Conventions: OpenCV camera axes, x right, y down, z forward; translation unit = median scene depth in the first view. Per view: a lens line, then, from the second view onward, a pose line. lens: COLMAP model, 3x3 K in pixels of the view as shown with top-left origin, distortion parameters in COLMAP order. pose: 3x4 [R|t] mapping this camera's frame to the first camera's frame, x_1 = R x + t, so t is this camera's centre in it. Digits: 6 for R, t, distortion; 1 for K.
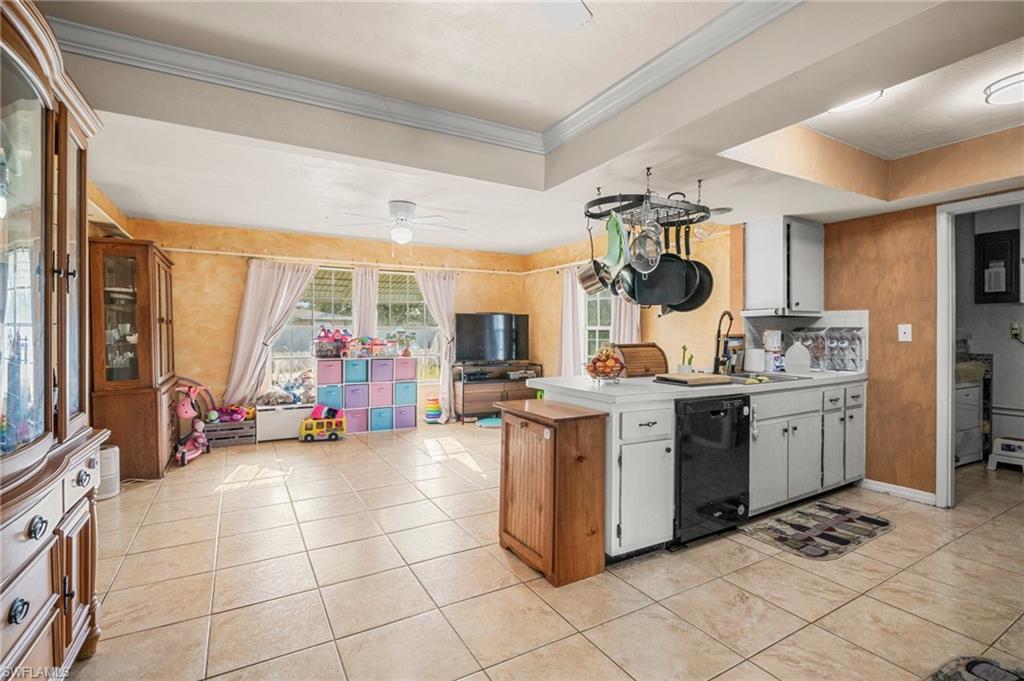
lens RADIAL K [[470.2, 0, 508.0], [0, 470.2, 332.9], [0, 0, 1]] dist [-0.000216, -0.004737]
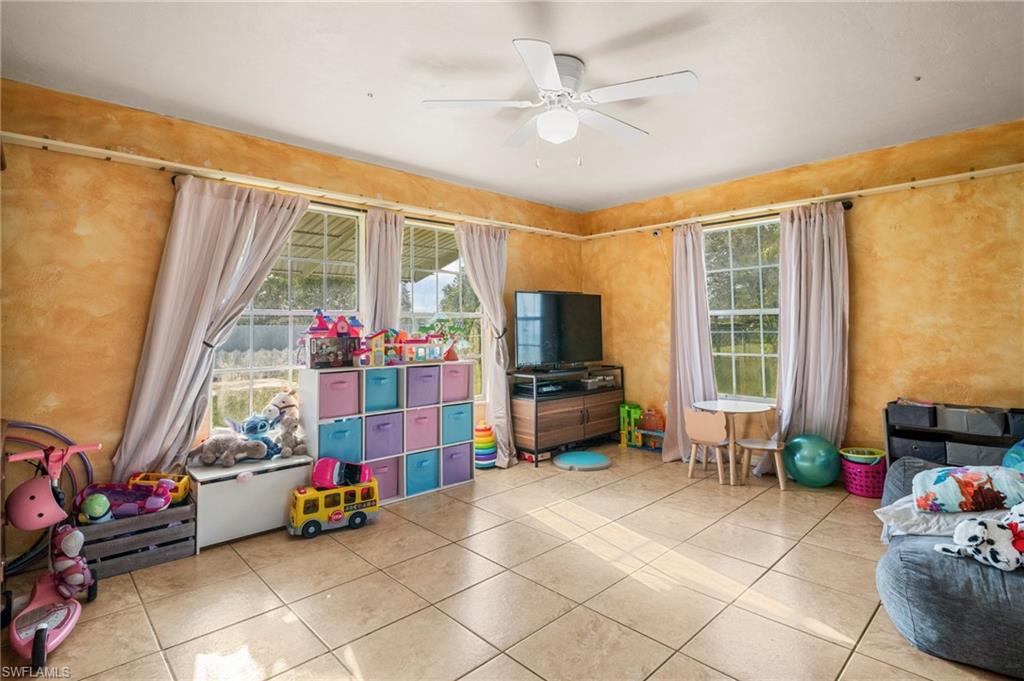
lens RADIAL K [[498.9, 0, 513.6], [0, 498.9, 303.0], [0, 0, 1]] dist [-0.004634, -0.002356]
pose [[0.969208, 0.001697, 0.246238, -0.482053], [0.010899, 0.998701, -0.049781, 0.014332], [-0.246003, 0.050932, 0.967930, 0.582563]]
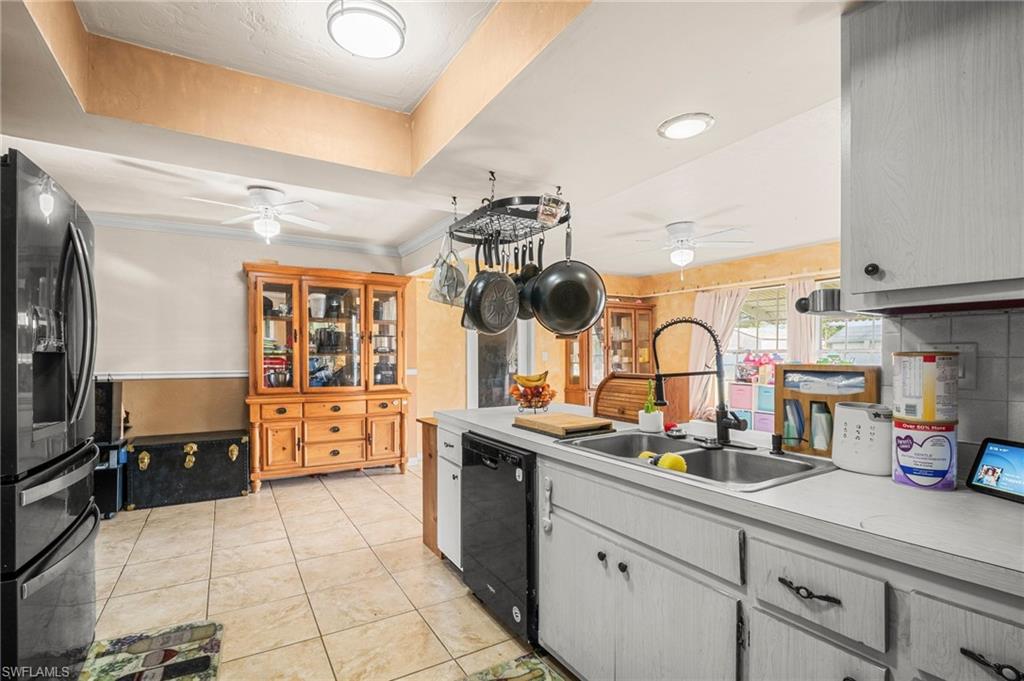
lens RADIAL K [[470.2, 0, 506.8], [0, 470.2, 359.3], [0, 0, 1]] dist [-0.000216, -0.004737]
pose [[0.023683, 0.009584, -0.999674, 0.877539], [0.000385, 0.999954, 0.009595, -0.005276], [0.999719, -0.000612, 0.023679, 0.717208]]
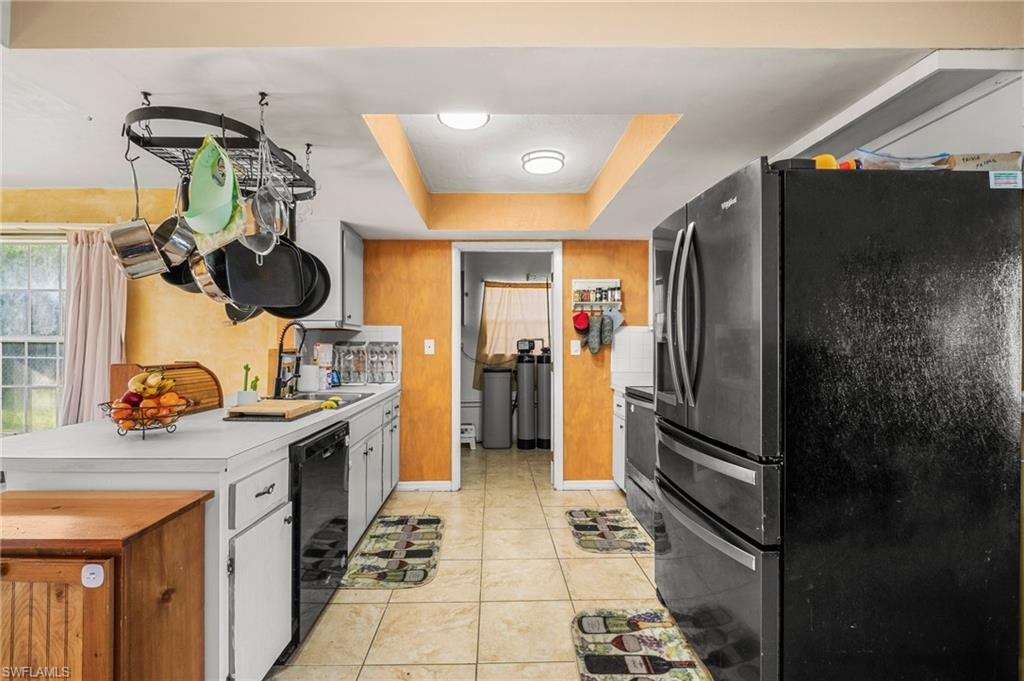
lens RADIAL K [[470.2, 0, 502.0], [0, 470.2, 343.7], [0, 0, 1]] dist [-0.000216, -0.004737]
pose [[0.479329, 0.003853, 0.877627, -0.073186], [-0.000824, 0.999992, -0.003940, -0.003180], [-0.877635, 0.001165, 0.479328, 0.263947]]
